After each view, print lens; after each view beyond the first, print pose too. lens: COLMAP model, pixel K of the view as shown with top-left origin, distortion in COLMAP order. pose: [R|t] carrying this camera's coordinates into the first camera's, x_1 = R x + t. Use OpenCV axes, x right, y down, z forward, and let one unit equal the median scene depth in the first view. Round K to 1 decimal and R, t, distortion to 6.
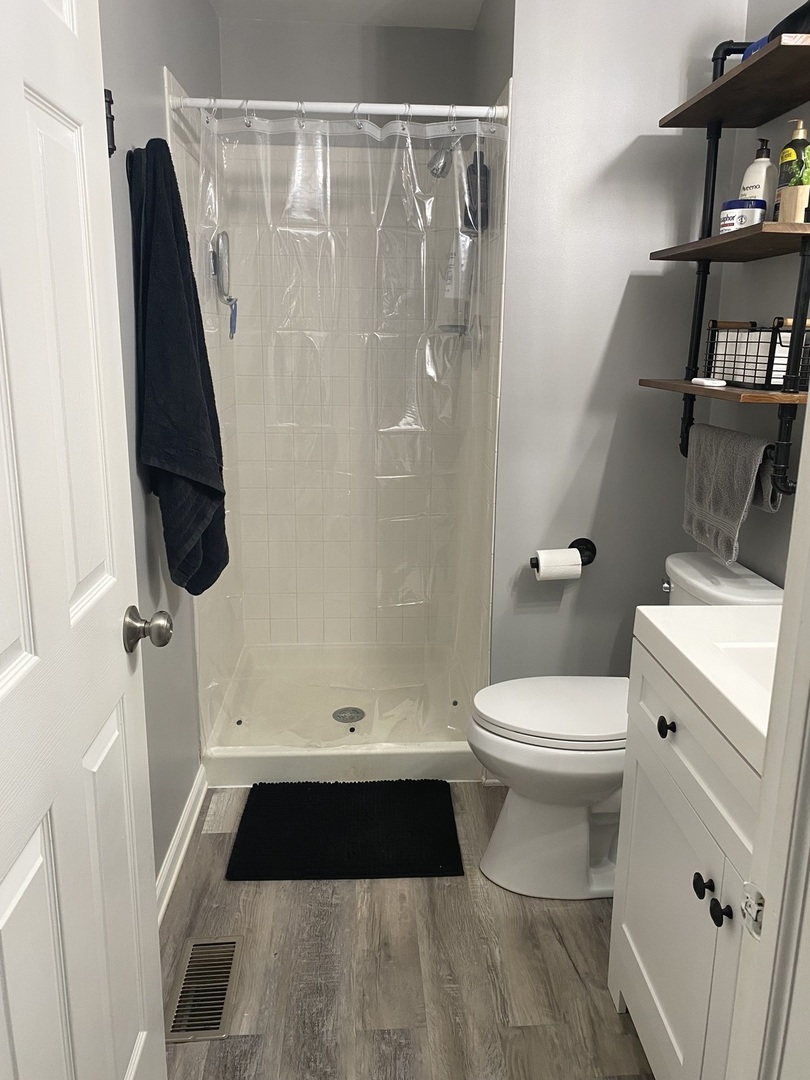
lens RADIAL K [[826.7, 0, 405.9], [0, 826.7, 541.3], [0, 0, 1]] dist [0.039313, -0.035412]
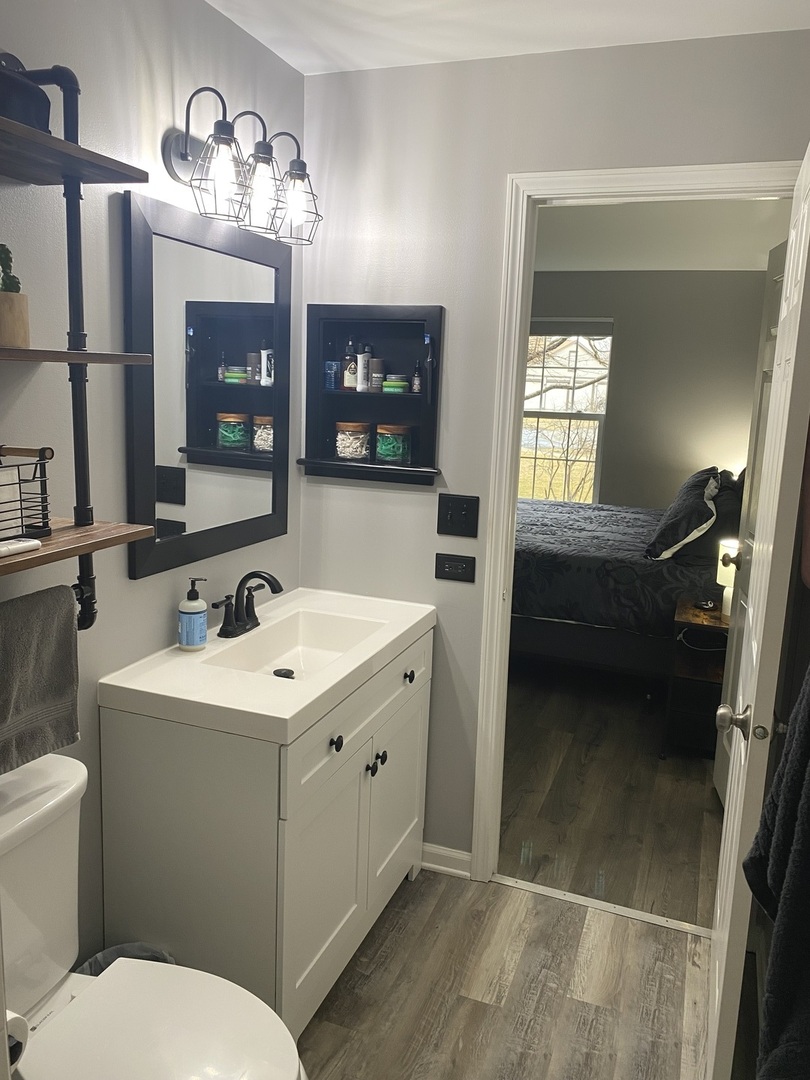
lens RADIAL K [[826.7, 0, 402.1], [0, 826.7, 537.1], [0, 0, 1]] dist [0.039313, -0.035412]
pose [[-0.906103, -0.110514, 0.408368, -0.261141], [0.071240, 0.911635, 0.404780, -0.536072], [-0.417017, 0.395864, -0.818162, 1.647325]]
